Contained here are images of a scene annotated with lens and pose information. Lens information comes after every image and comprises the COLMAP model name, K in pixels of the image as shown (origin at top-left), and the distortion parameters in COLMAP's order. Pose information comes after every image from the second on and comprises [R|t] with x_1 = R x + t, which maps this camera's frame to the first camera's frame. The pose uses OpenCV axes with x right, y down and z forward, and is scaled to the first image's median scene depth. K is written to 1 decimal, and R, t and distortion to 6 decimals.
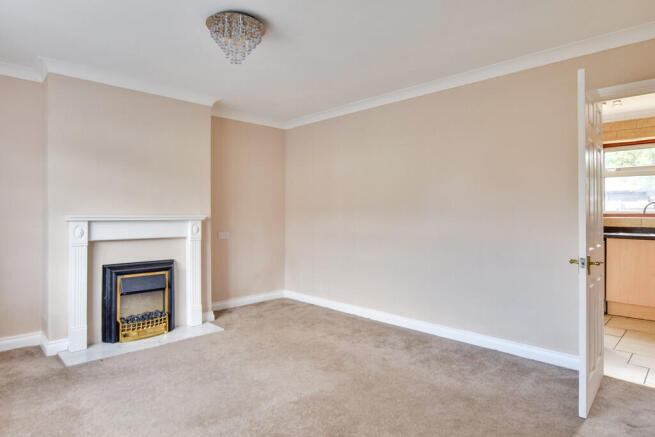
lens RADIAL K [[377.4, 0, 327.8], [0, 377.4, 215.0], [0, 0, 1]] dist [-0.002220, -0.000152]
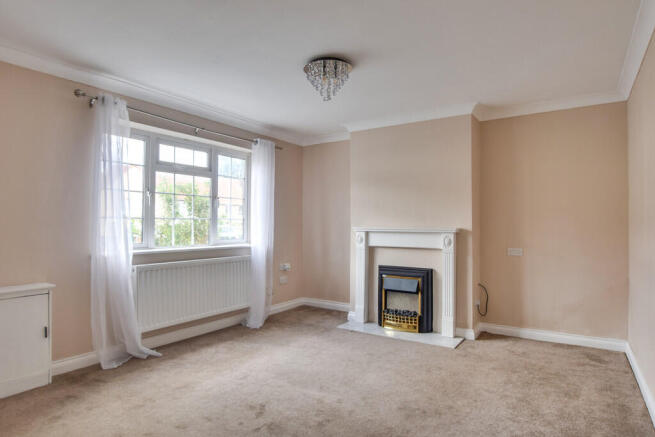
lens RADIAL K [[377.4, 0, 327.7], [0, 377.4, 222.6], [0, 0, 1]] dist [-0.002220, -0.000152]
pose [[0.203204, -0.012460, -0.979057, 0.611467], [-0.004283, 0.999898, -0.013614, 0.002516], [0.979127, 0.006960, 0.203130, 0.508797]]
